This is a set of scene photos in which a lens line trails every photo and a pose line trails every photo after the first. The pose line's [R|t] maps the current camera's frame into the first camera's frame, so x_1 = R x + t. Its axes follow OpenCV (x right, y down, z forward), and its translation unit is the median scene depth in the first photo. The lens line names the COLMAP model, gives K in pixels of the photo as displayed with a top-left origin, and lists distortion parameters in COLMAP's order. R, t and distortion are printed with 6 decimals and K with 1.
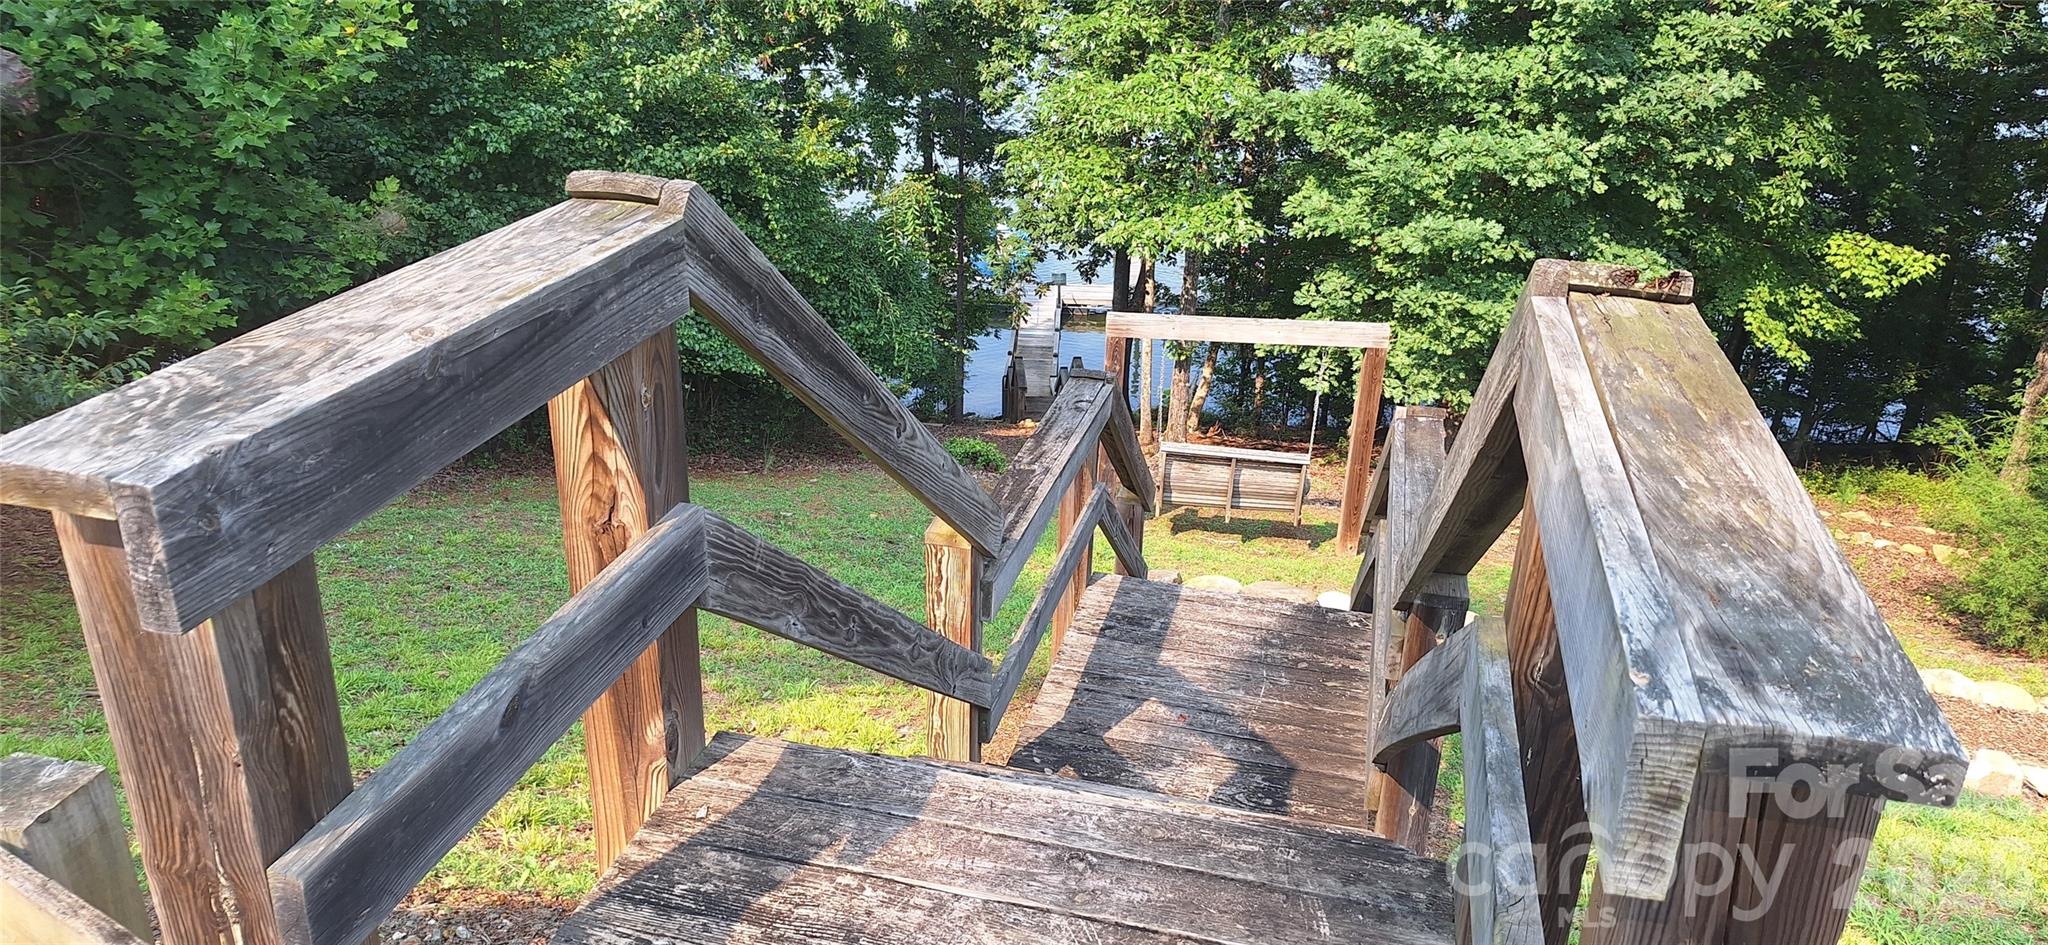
lens RADIAL K [[1372.8, 0, 1019.3], [0, 1372.8, 542.1], [0, 0, 1]] dist [0.091770, -0.122740]
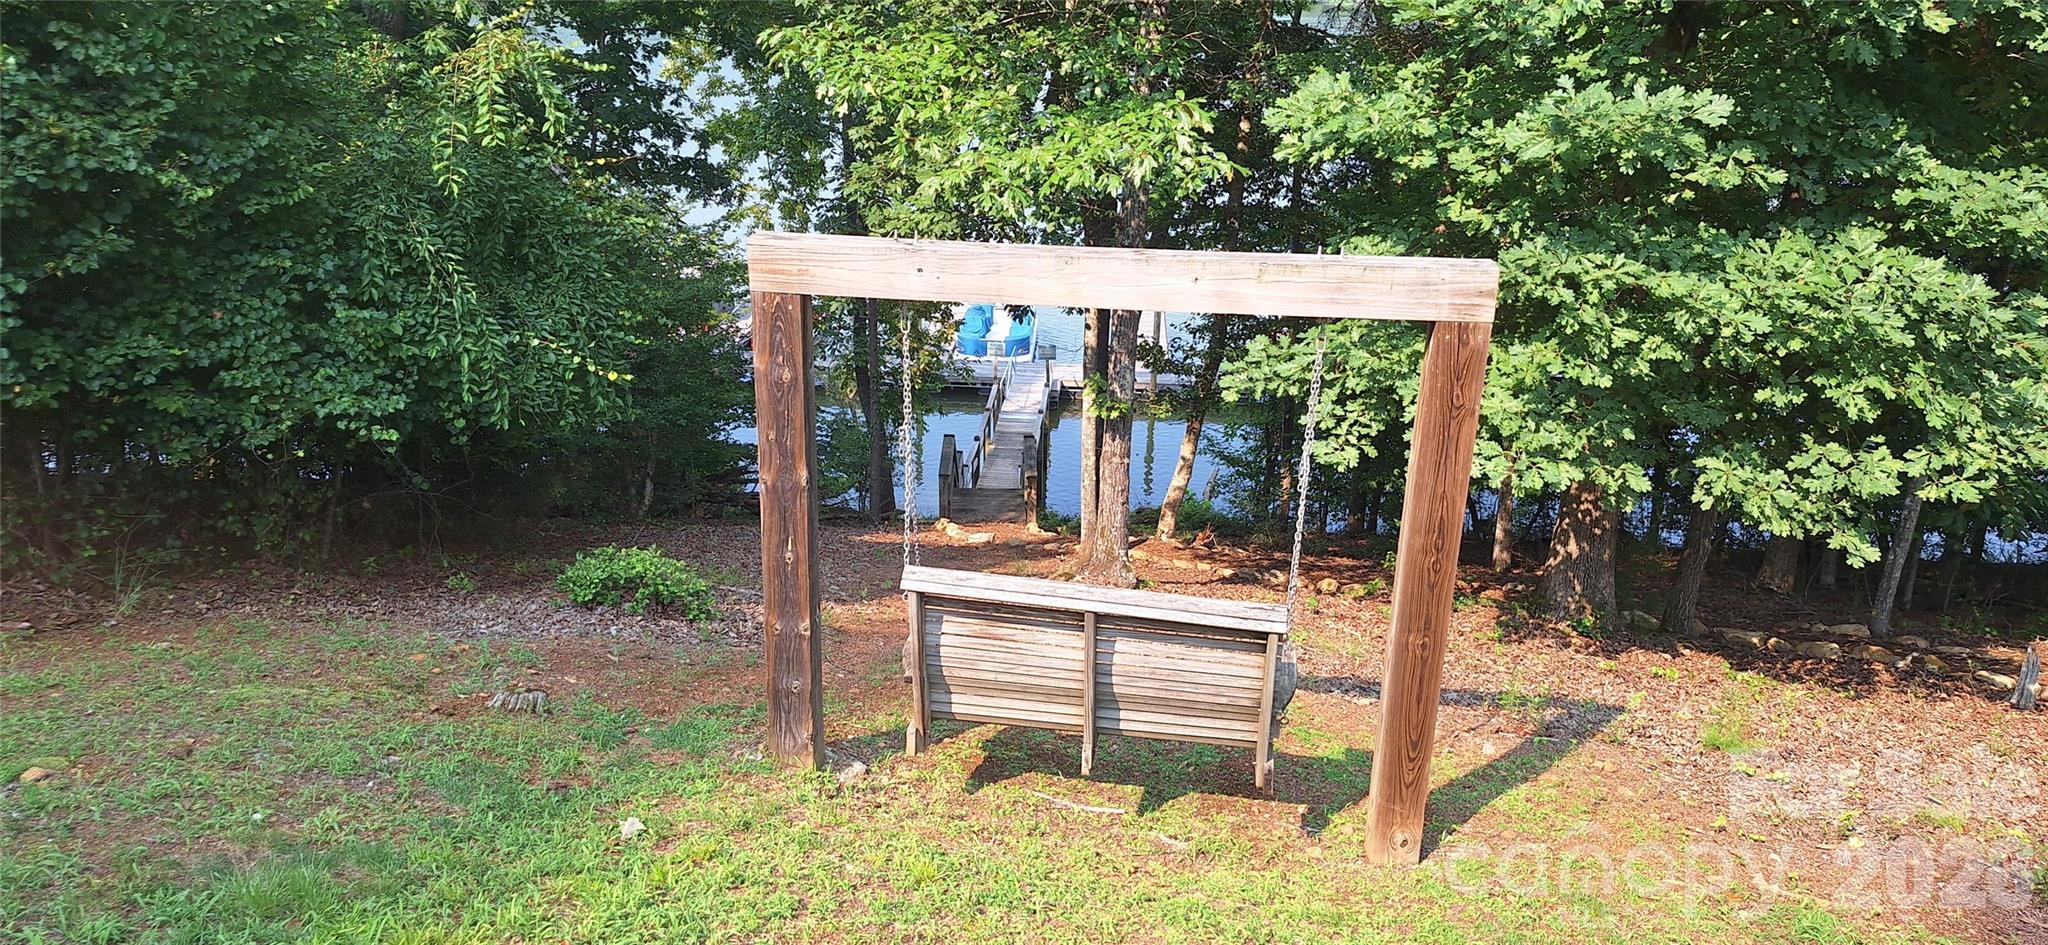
lens RADIAL K [[1401.7, 0, 1019.2], [0, 1401.7, 503.5], [0, 0, 1]] dist [0.095222, -0.141978]
pose [[0.999332, 0.009534, -0.035284, 0.126704], [-0.013098, 0.994676, -0.102216, -0.043084], [0.034122, 0.102610, 0.994136, 0.515139]]
